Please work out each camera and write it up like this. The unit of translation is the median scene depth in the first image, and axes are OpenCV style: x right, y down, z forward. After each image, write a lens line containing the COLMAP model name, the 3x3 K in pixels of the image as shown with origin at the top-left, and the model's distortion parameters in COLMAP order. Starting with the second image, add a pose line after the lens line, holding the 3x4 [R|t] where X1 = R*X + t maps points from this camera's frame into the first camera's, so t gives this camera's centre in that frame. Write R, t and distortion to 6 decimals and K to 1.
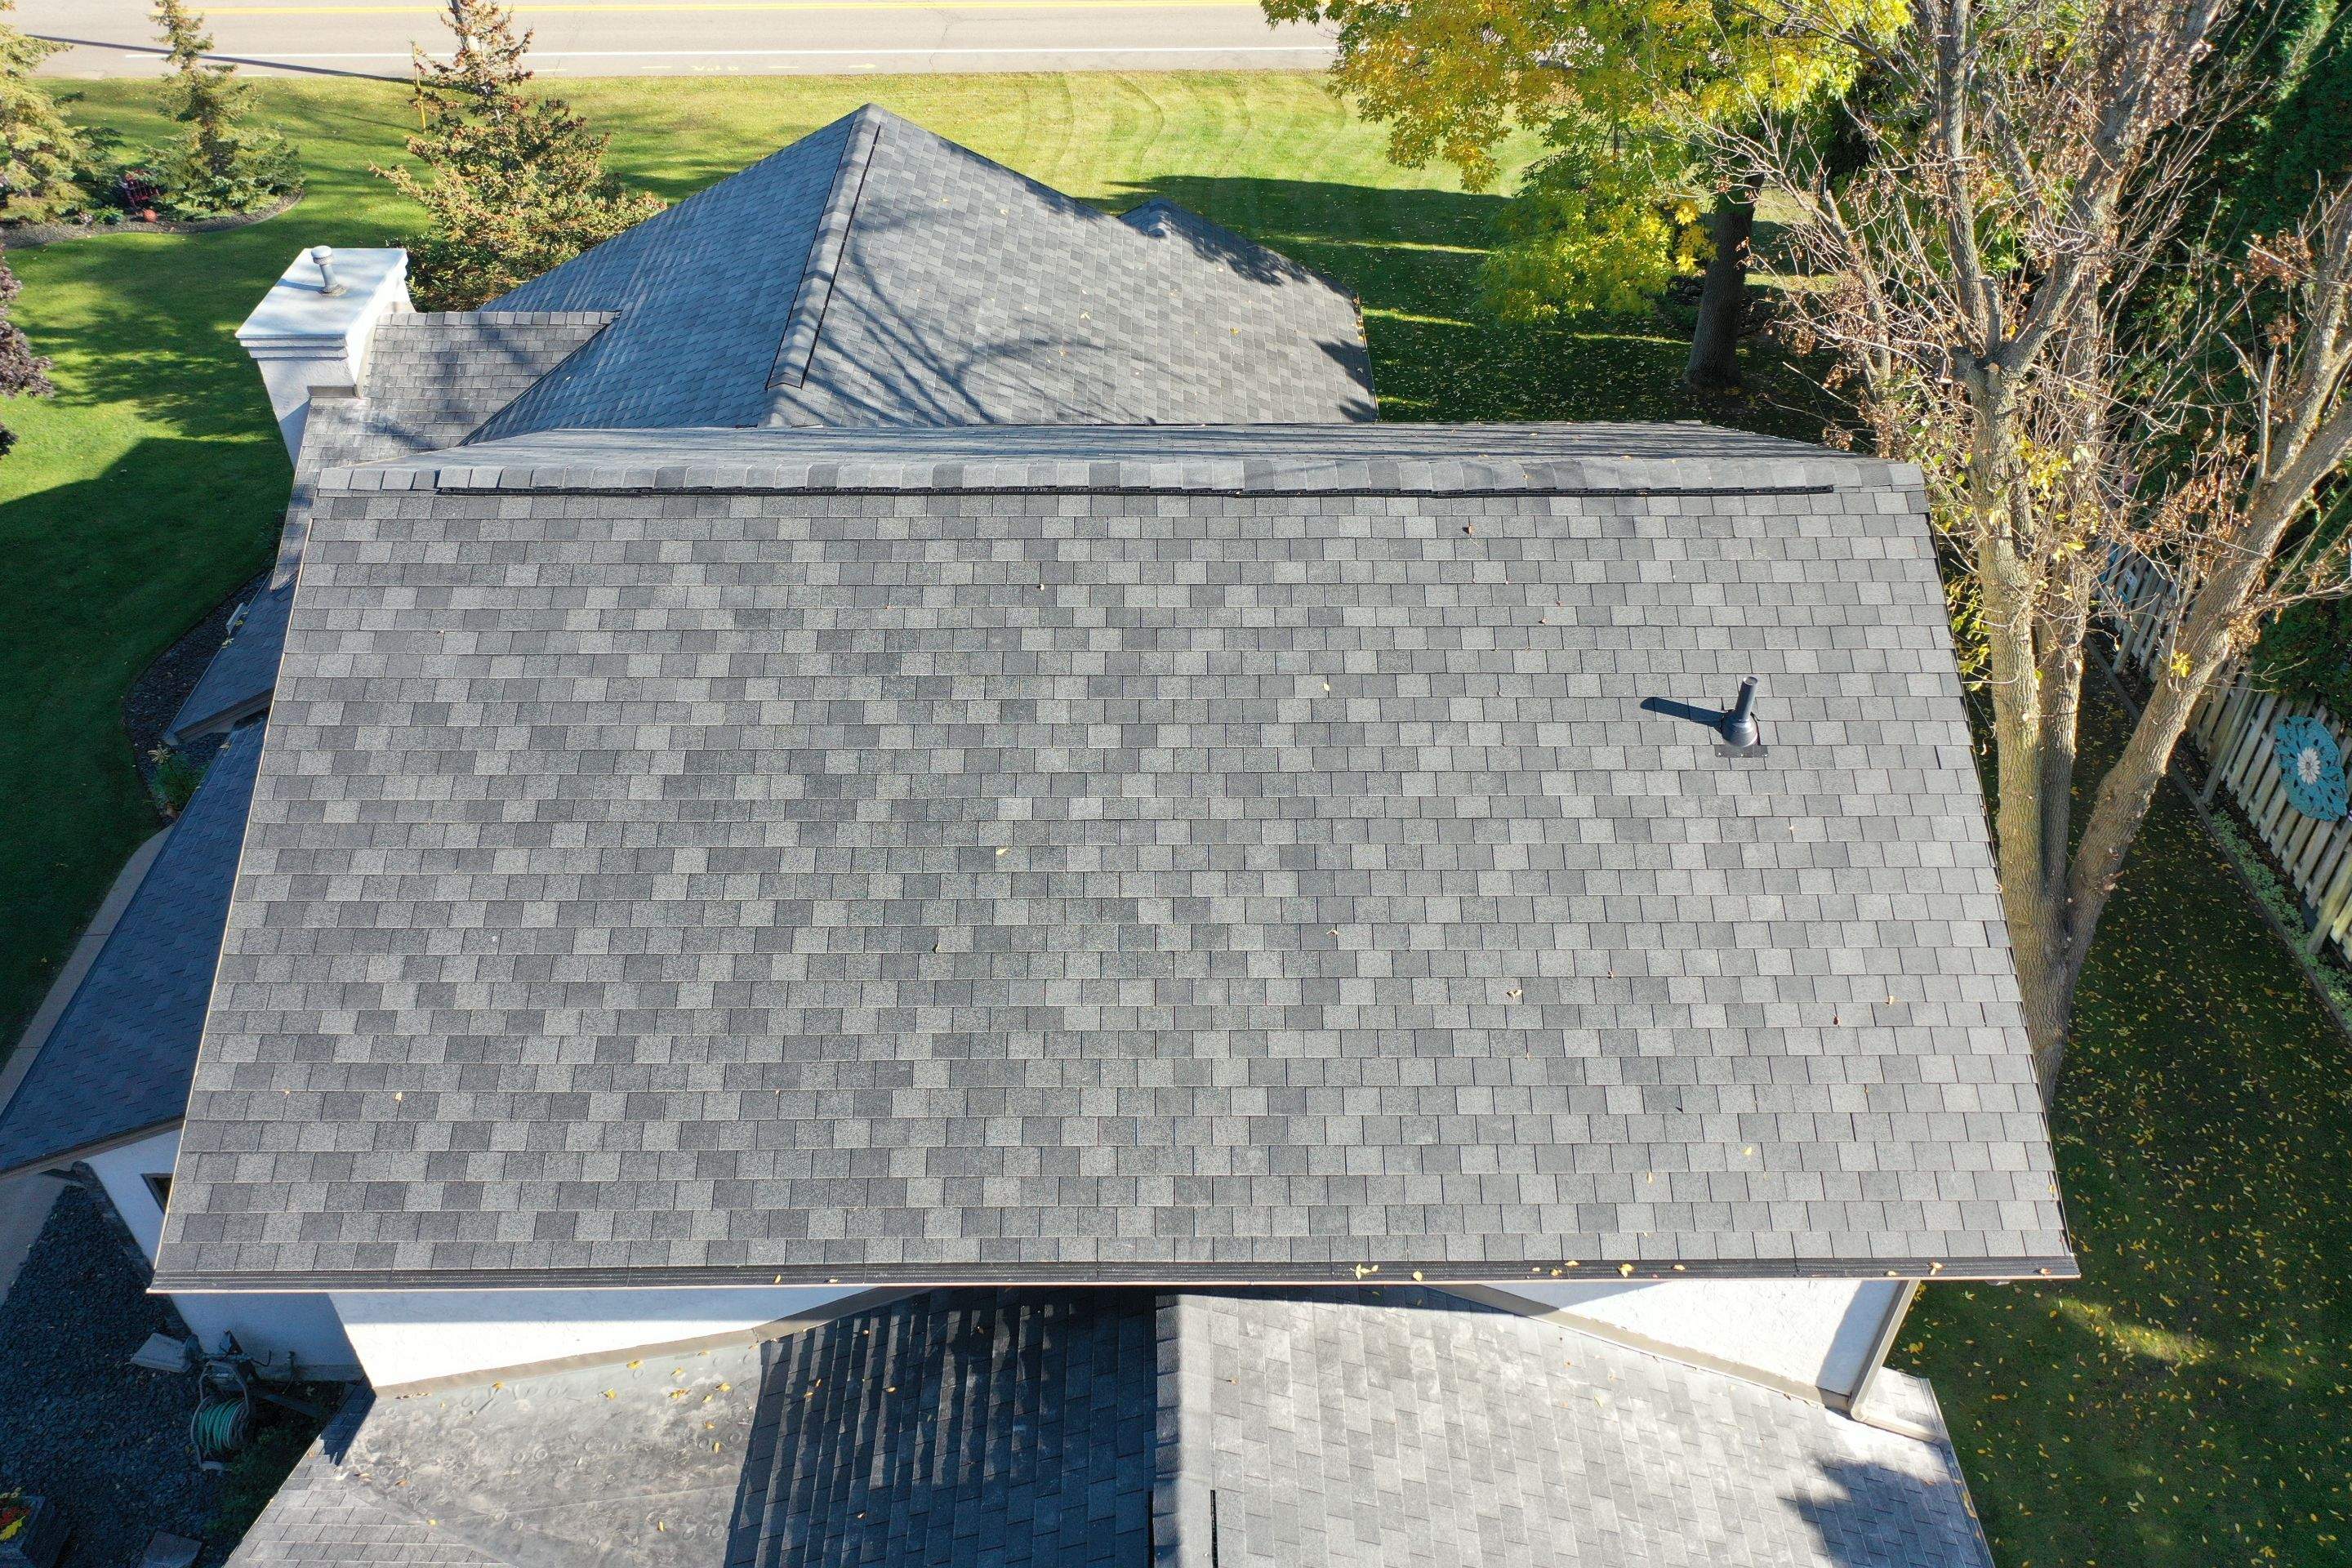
lens RADIAL K [[1858.7, 0, 1173.3], [0, 1858.7, 774.0], [0, 0, 1]] dist [-0.000072, 0.001089]
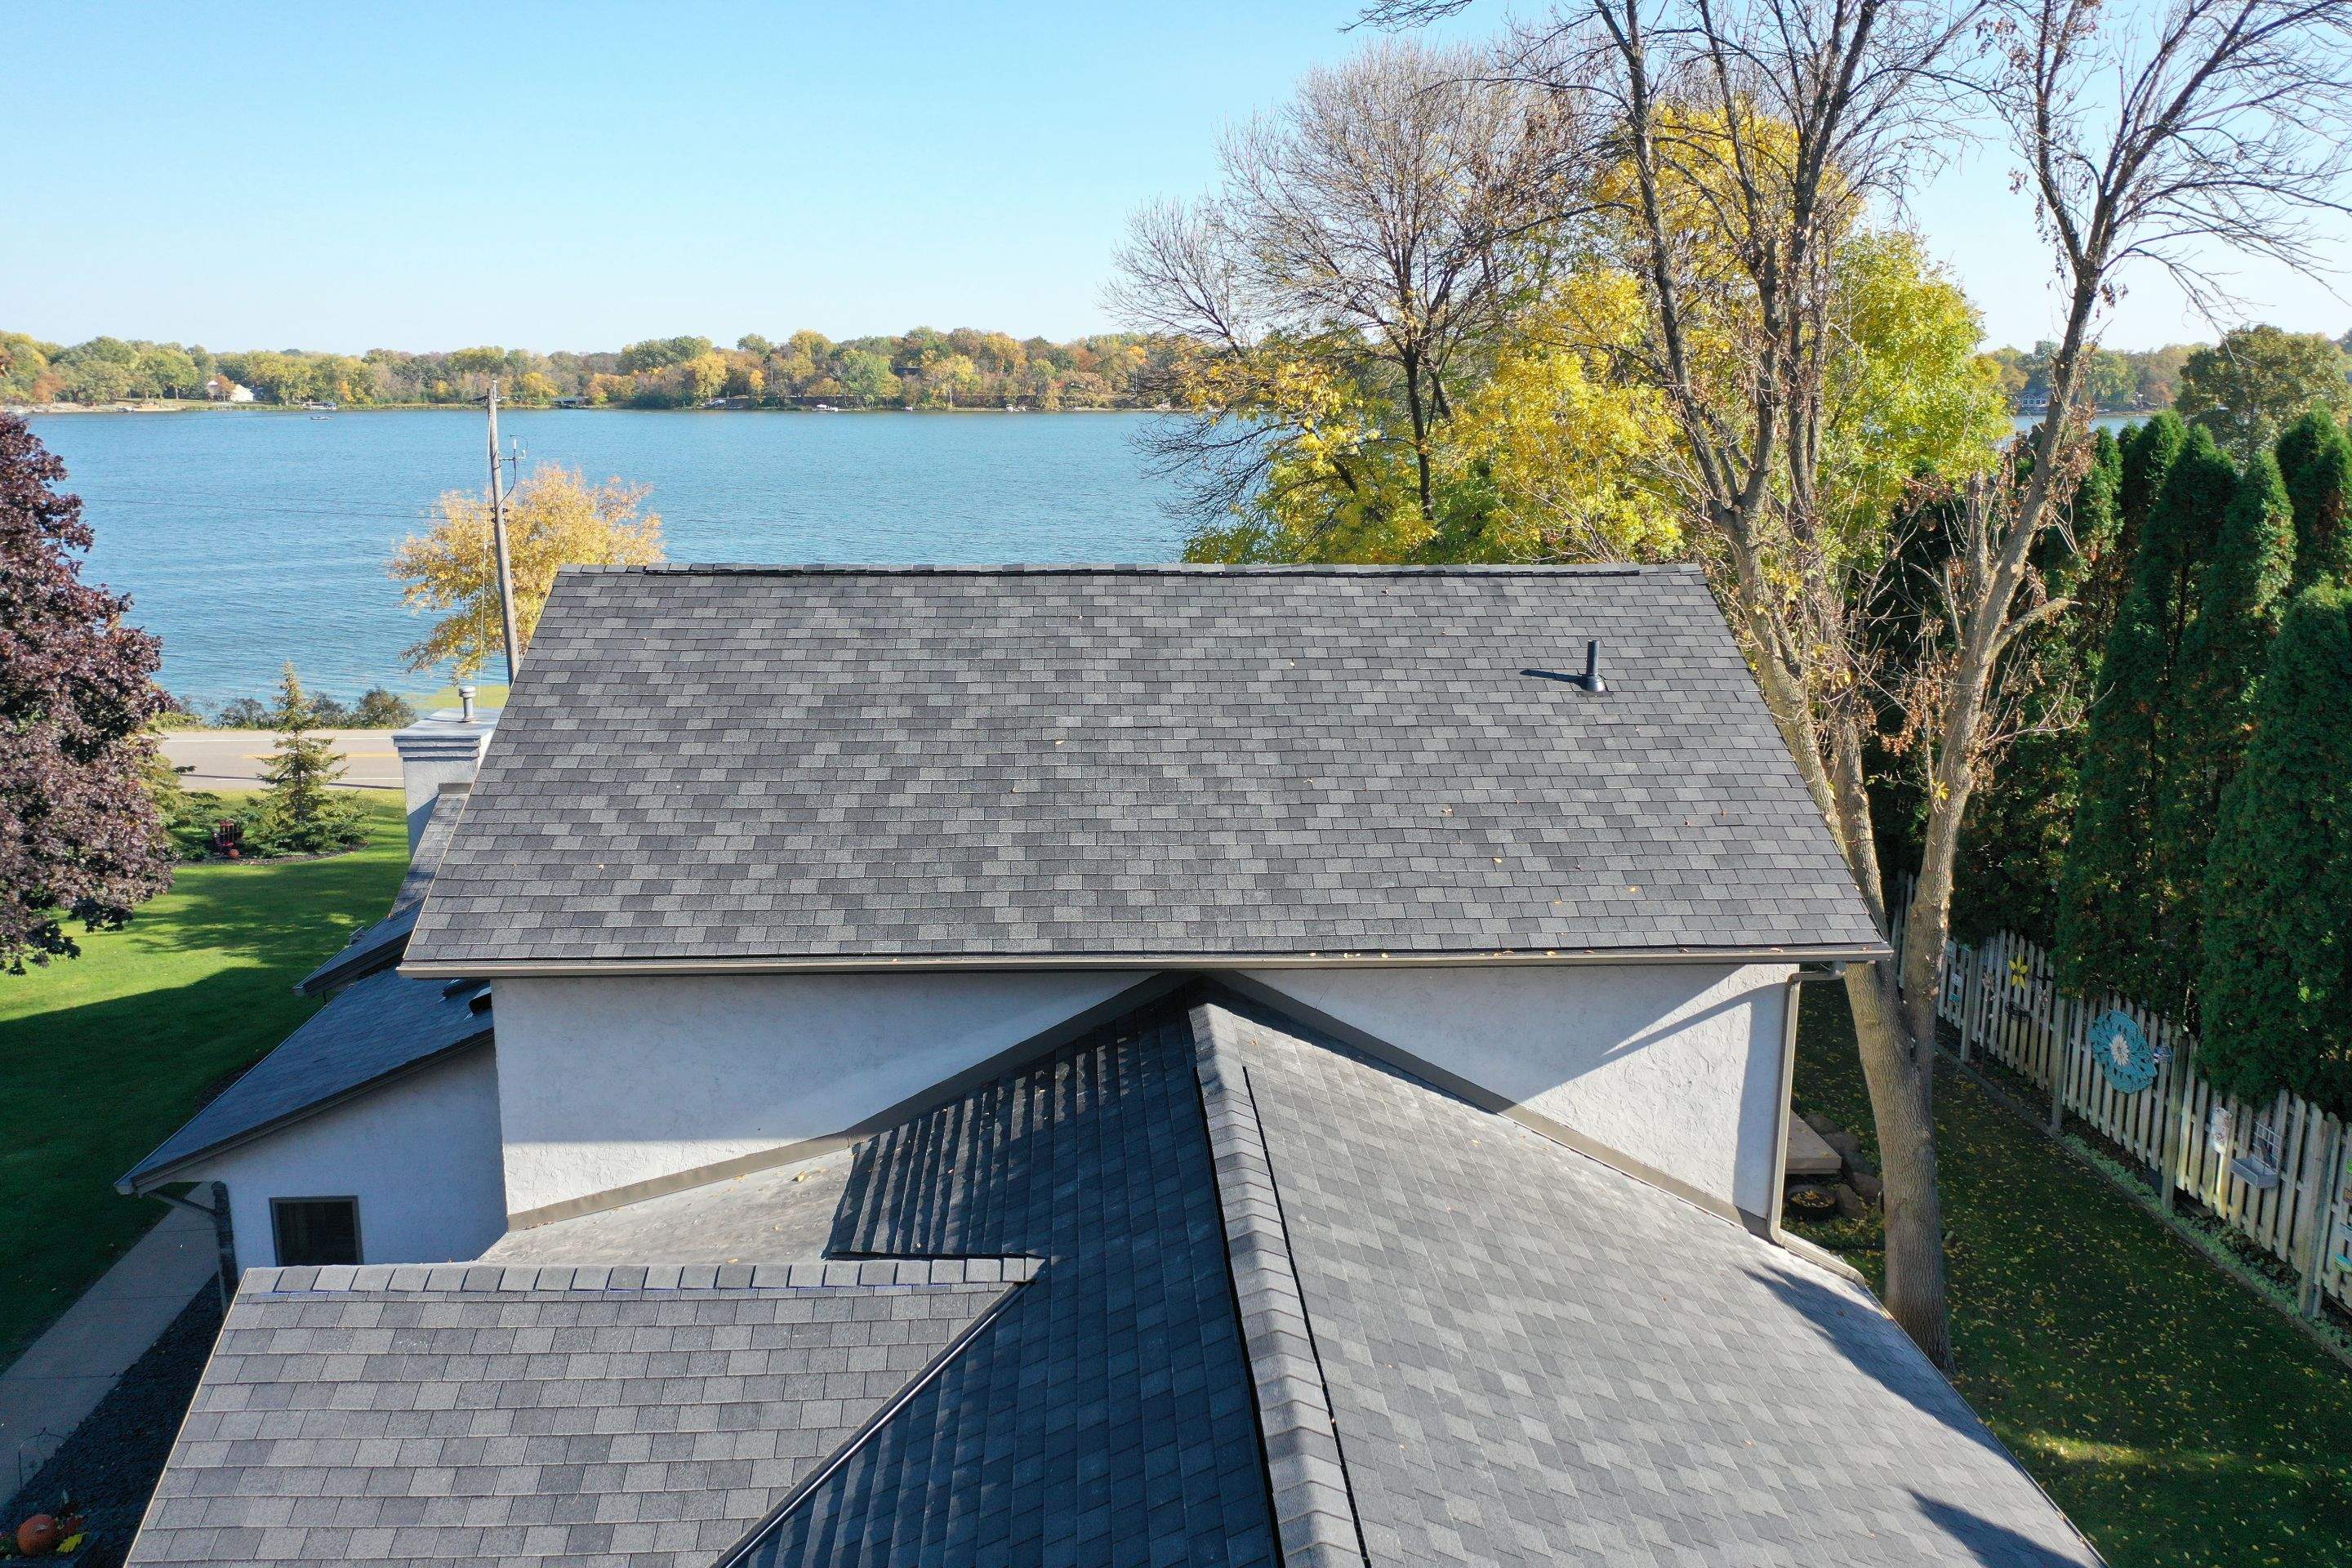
lens RADIAL K [[1858.7, 0, 1173.3], [0, 1858.7, 774.0], [0, 0, 1]] dist [-0.000072, 0.001089]
pose [[0.998979, -0.008300, 0.044416, -0.067658], [0.028294, 0.881310, -0.471691, 0.673601], [-0.035229, 0.472466, 0.880645, -0.171942]]
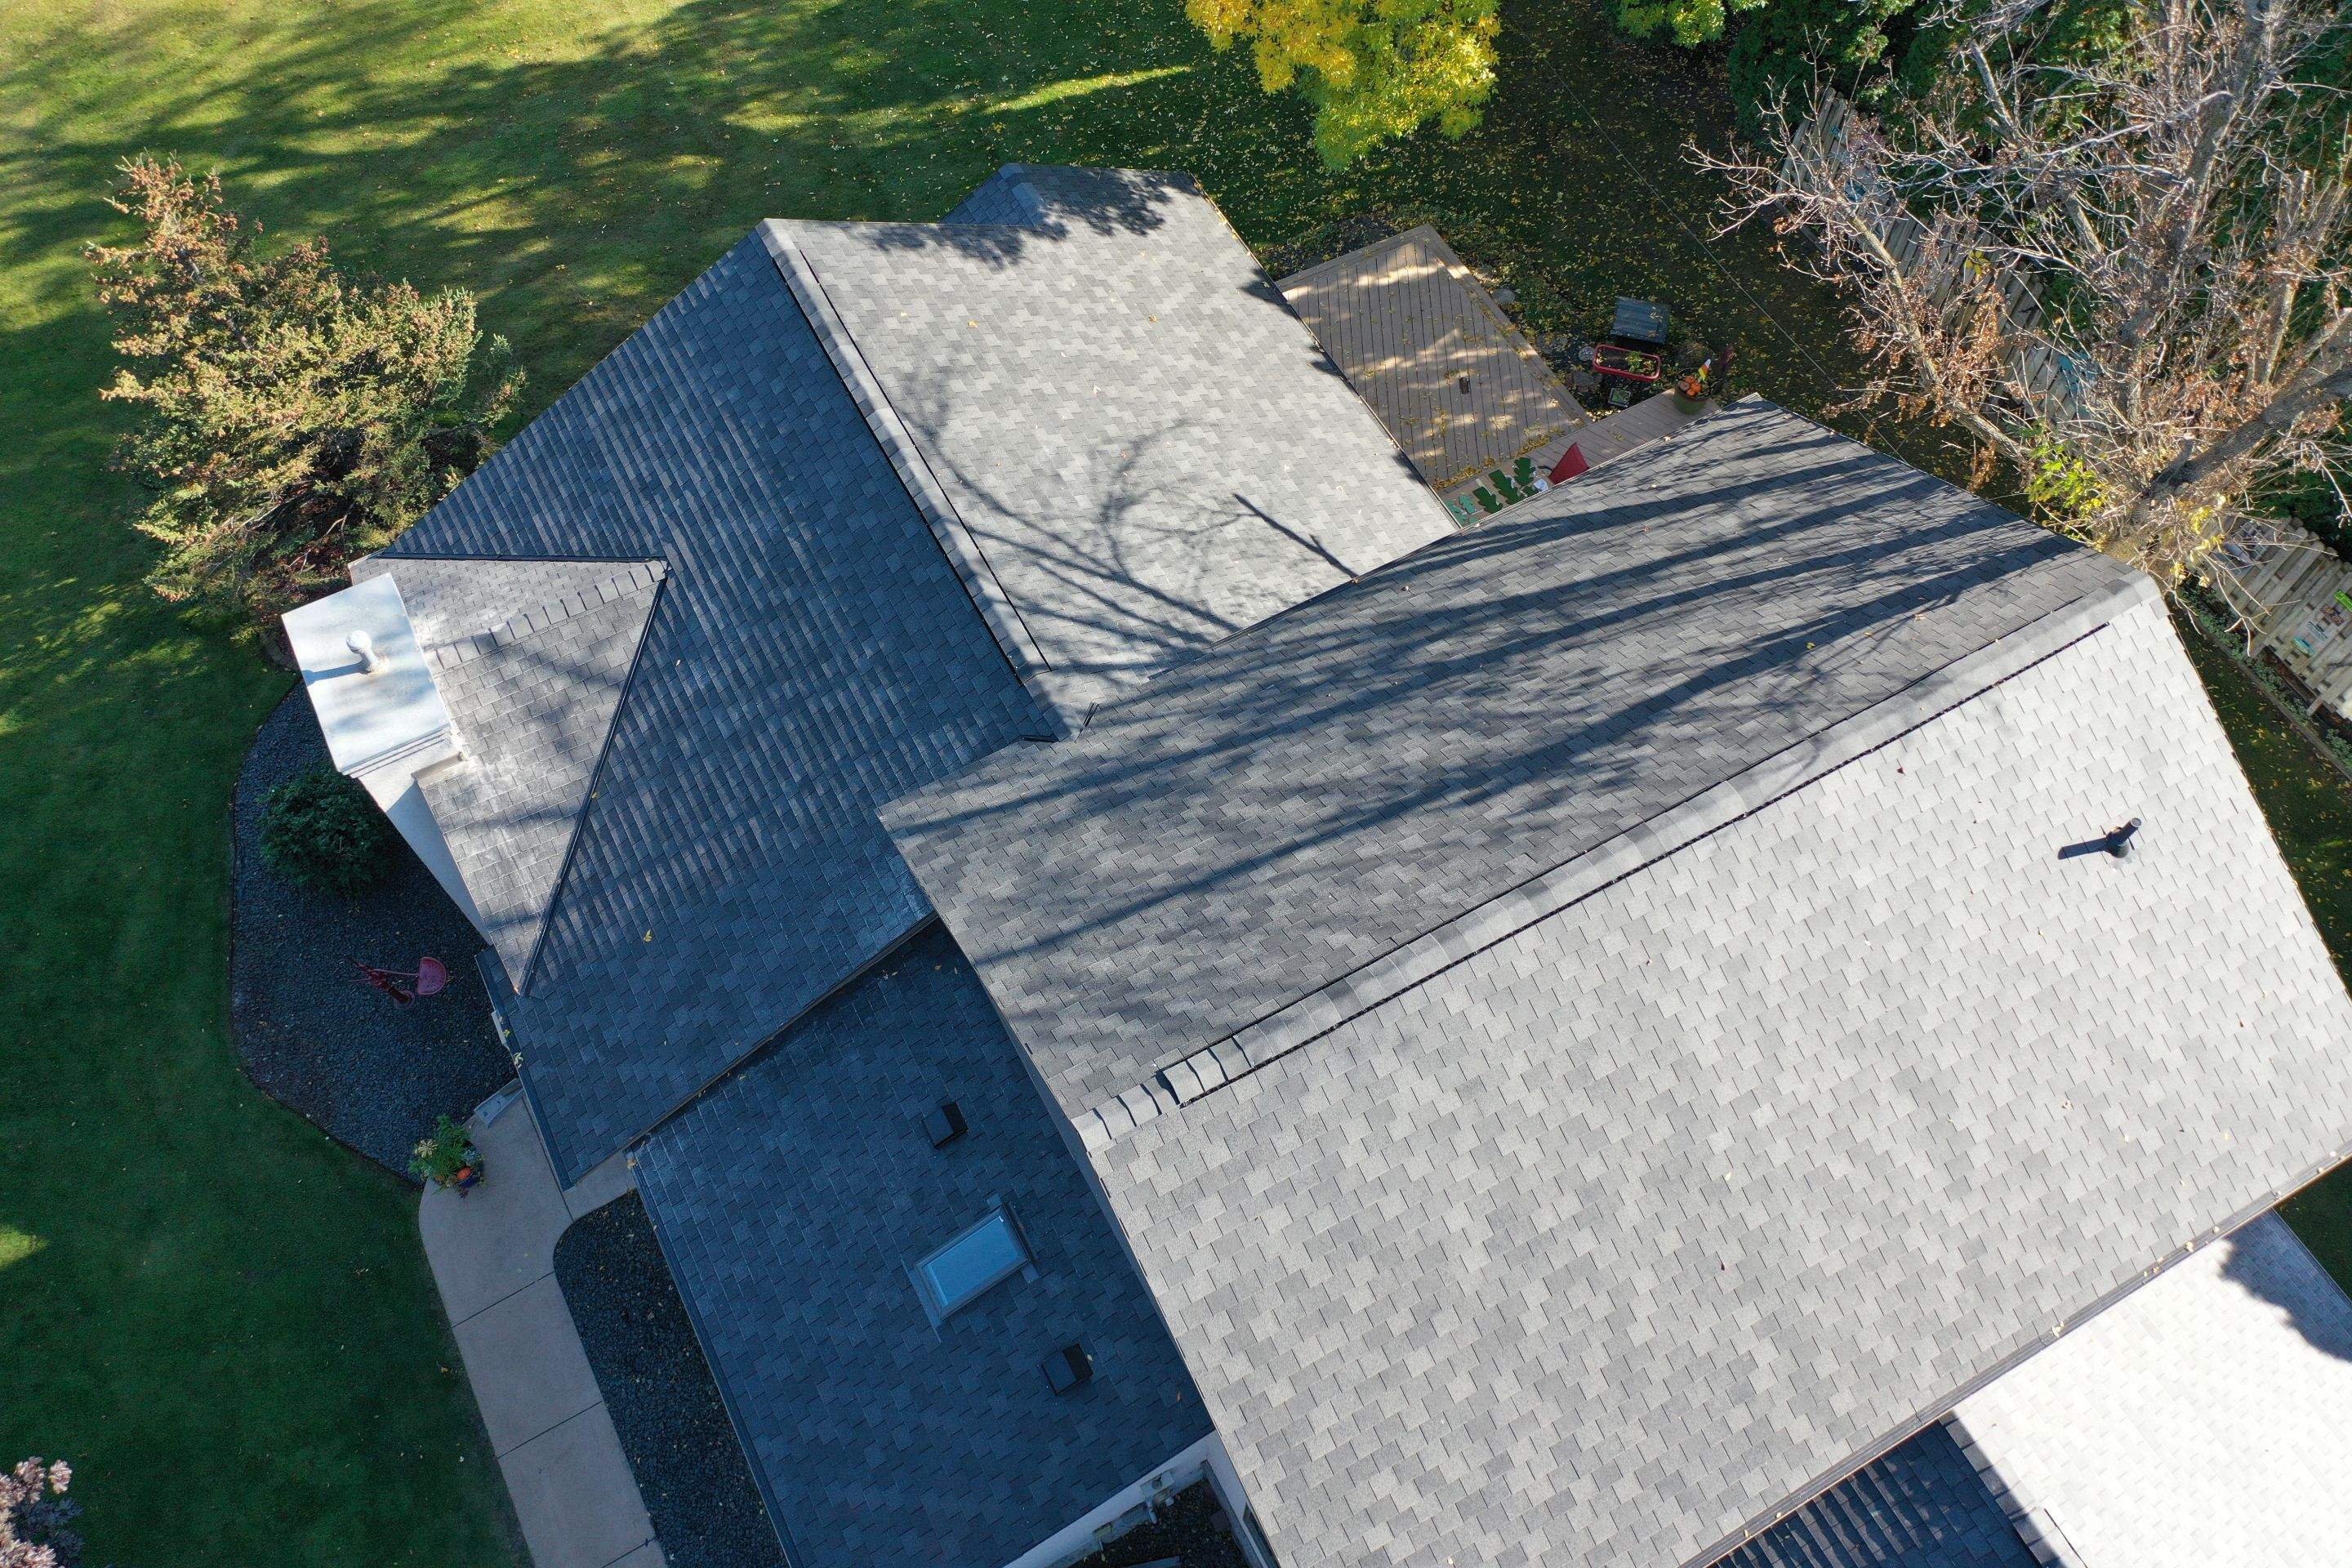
lens RADIAL K [[1862.0, 0, 1176.0], [0, 1862.0, 784.0], [0, 0, 1]] dist [-0.005322, 0.000347]
pose [[0.884166, -0.411266, 0.221610, -0.597086], [0.308871, 0.870504, 0.383172, -0.802100], [-0.350498, -0.270339, 0.896698, 0.022181]]
